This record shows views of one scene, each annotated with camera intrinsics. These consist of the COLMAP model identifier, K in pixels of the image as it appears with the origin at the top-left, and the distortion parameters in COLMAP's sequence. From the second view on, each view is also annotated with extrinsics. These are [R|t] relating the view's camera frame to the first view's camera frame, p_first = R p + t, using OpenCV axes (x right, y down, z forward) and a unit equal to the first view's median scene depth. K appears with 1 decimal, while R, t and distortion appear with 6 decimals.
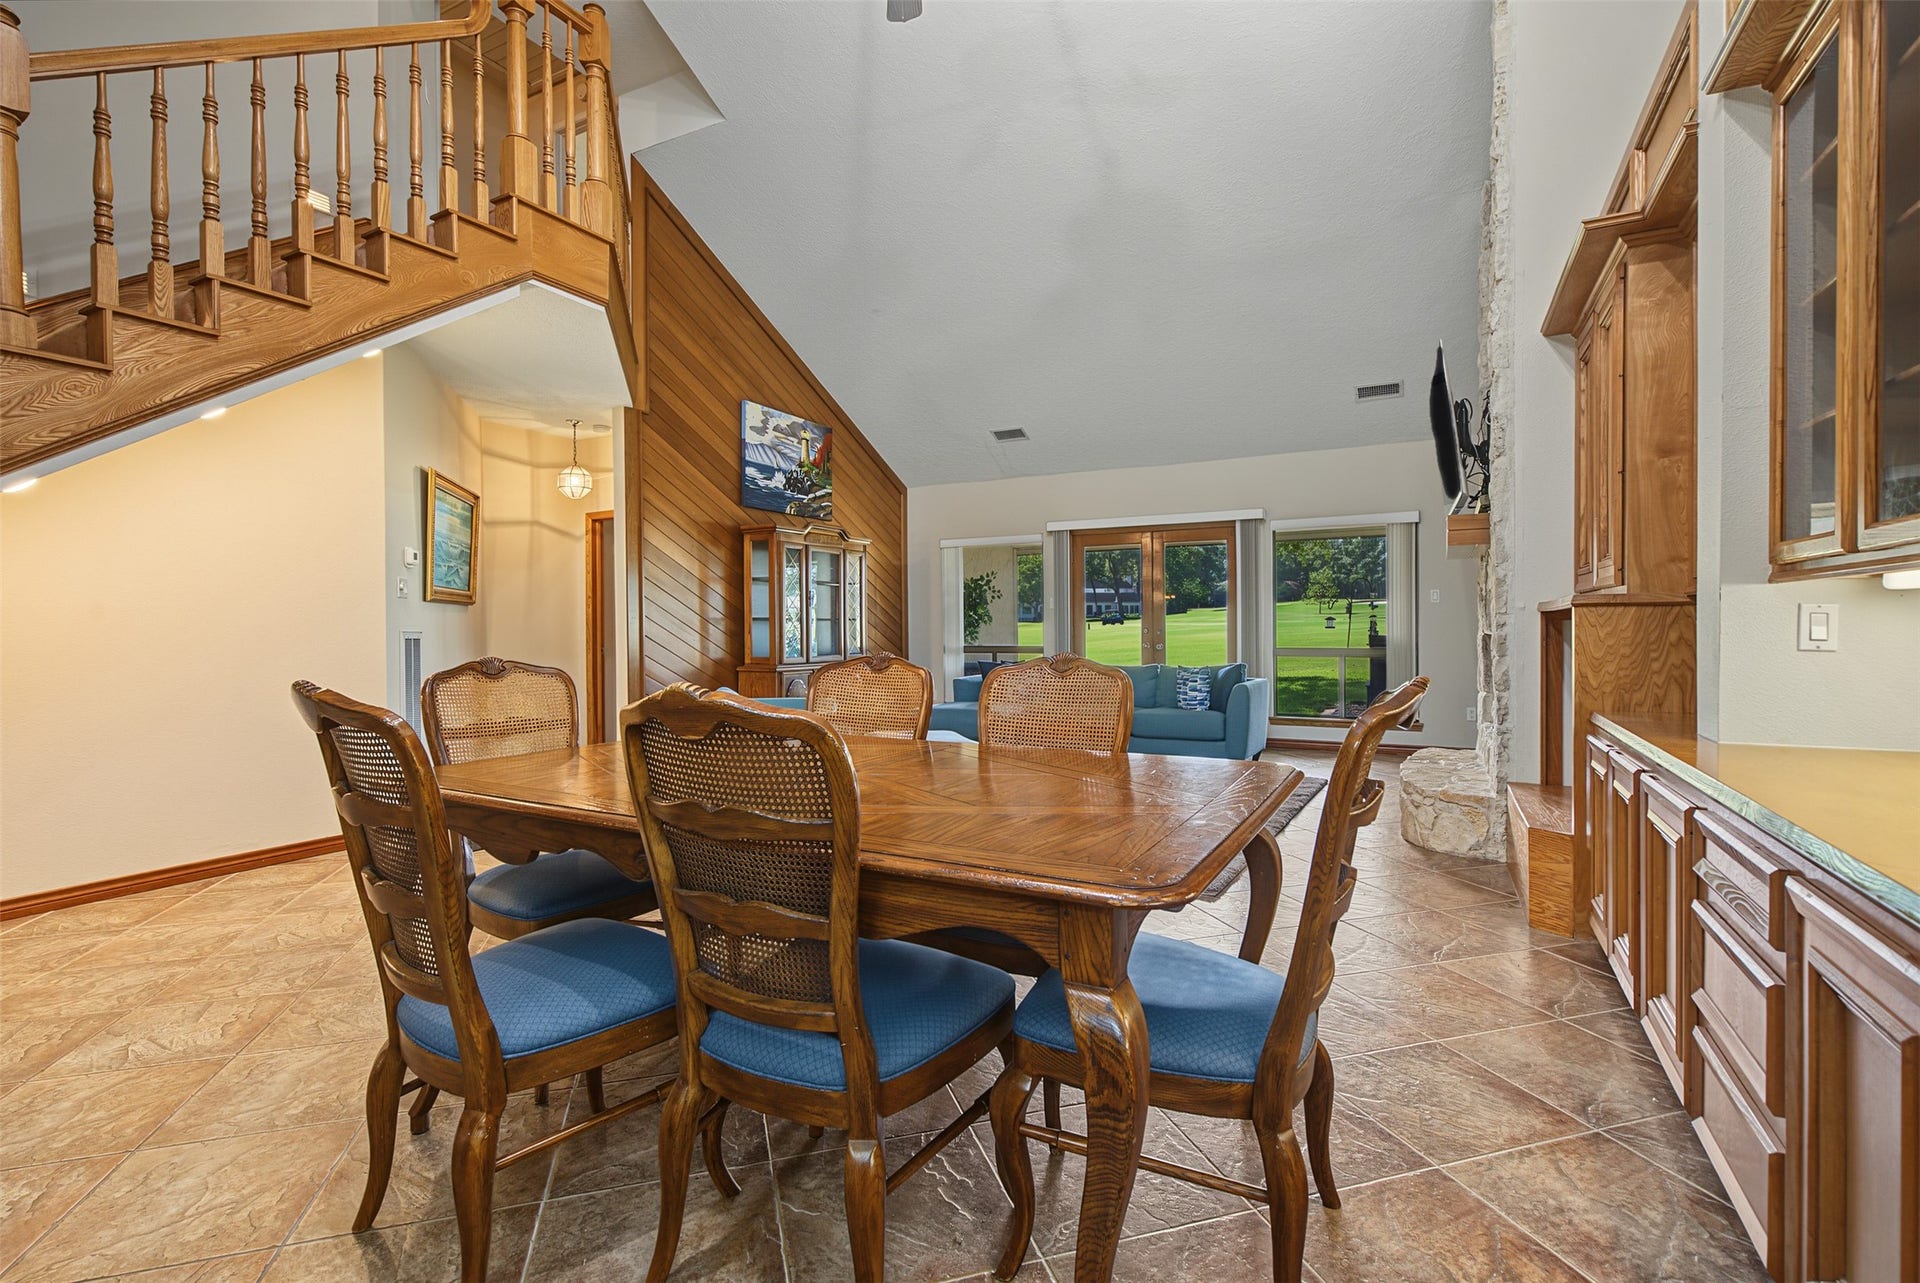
lens RADIAL K [[891.2, 0, 959.6], [0, 891.2, 623.5], [0, 0, 1]] dist [-0.011593, 0.002043]
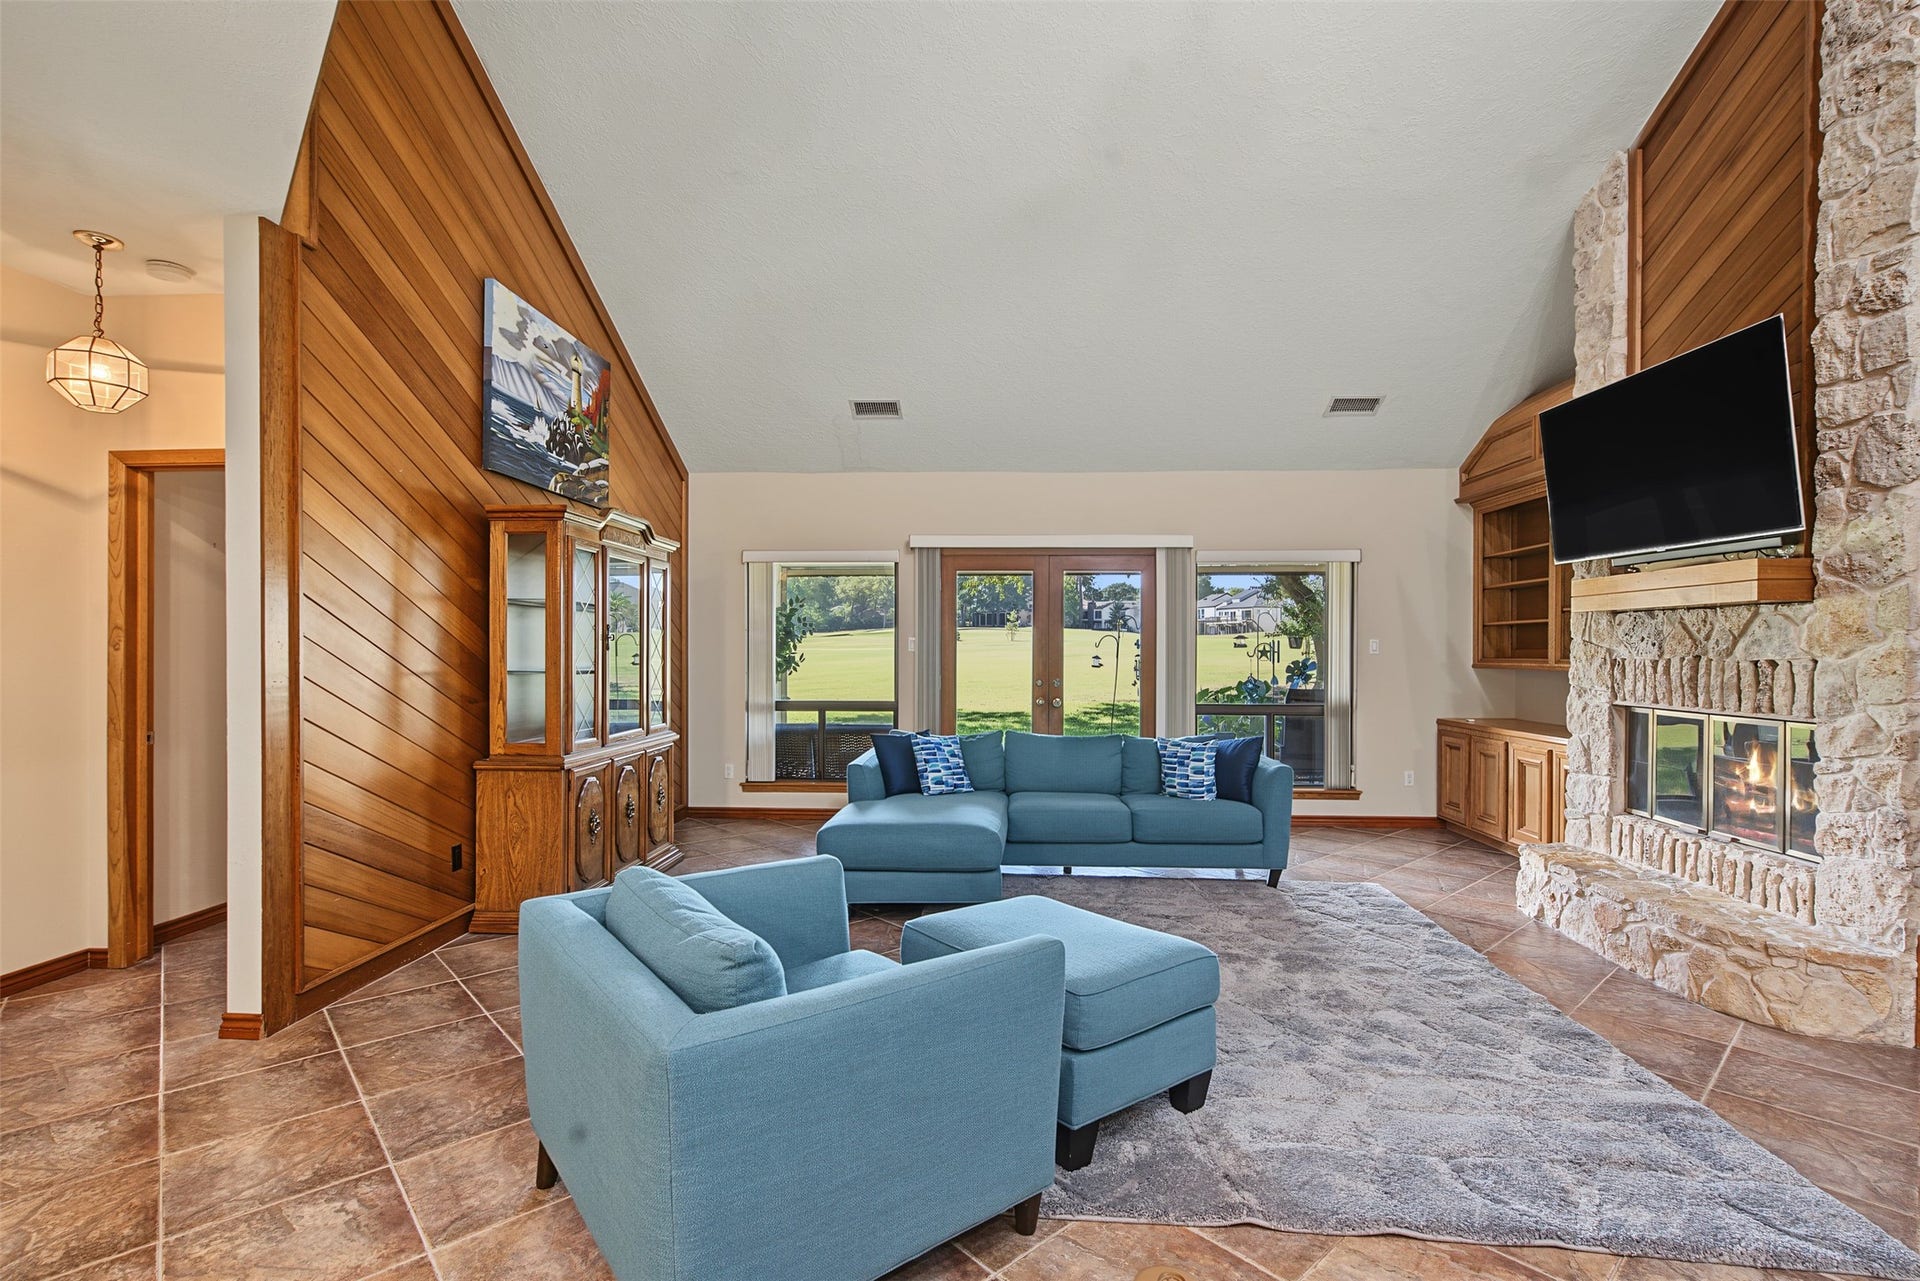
lens RADIAL K [[891.2, 0, 977.5], [0, 891.2, 642.6], [0, 0, 1]] dist [-0.011593, 0.002043]
pose [[0.902380, 0.013286, 0.430736, -0.202254], [-0.011265, 0.999910, -0.007243, -0.023311], [-0.430793, 0.001684, 0.902449, 0.370041]]
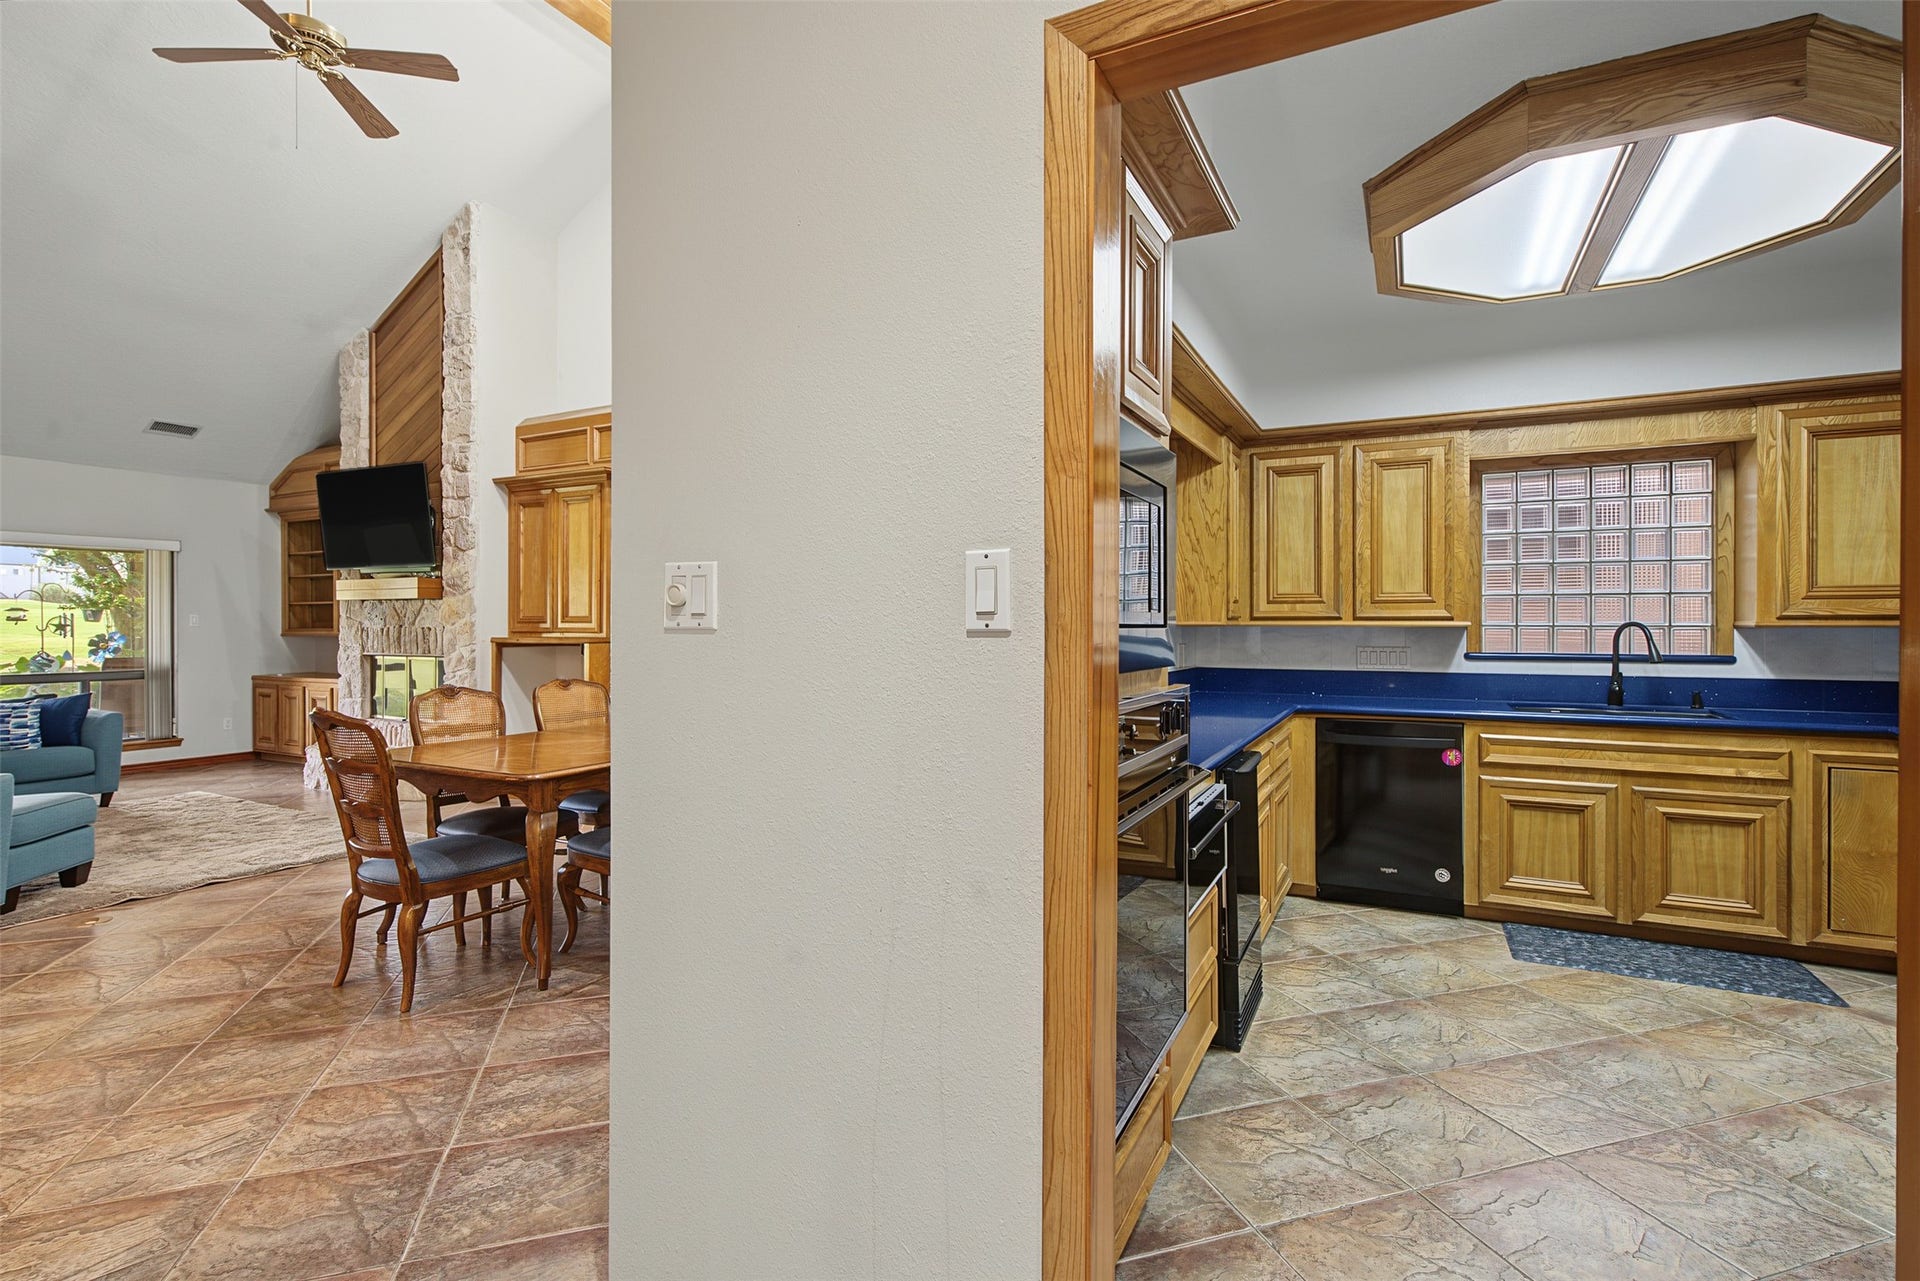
lens RADIAL K [[891.2, 0, 936.2], [0, 891.2, 636.7], [0, 0, 1]] dist [-0.011593, 0.002043]
pose [[0.006242, -0.008209, 0.999947, -0.559802], [-0.002407, 0.999963, 0.008225, -0.021296], [-0.999978, -0.002459, 0.006222, 0.068513]]
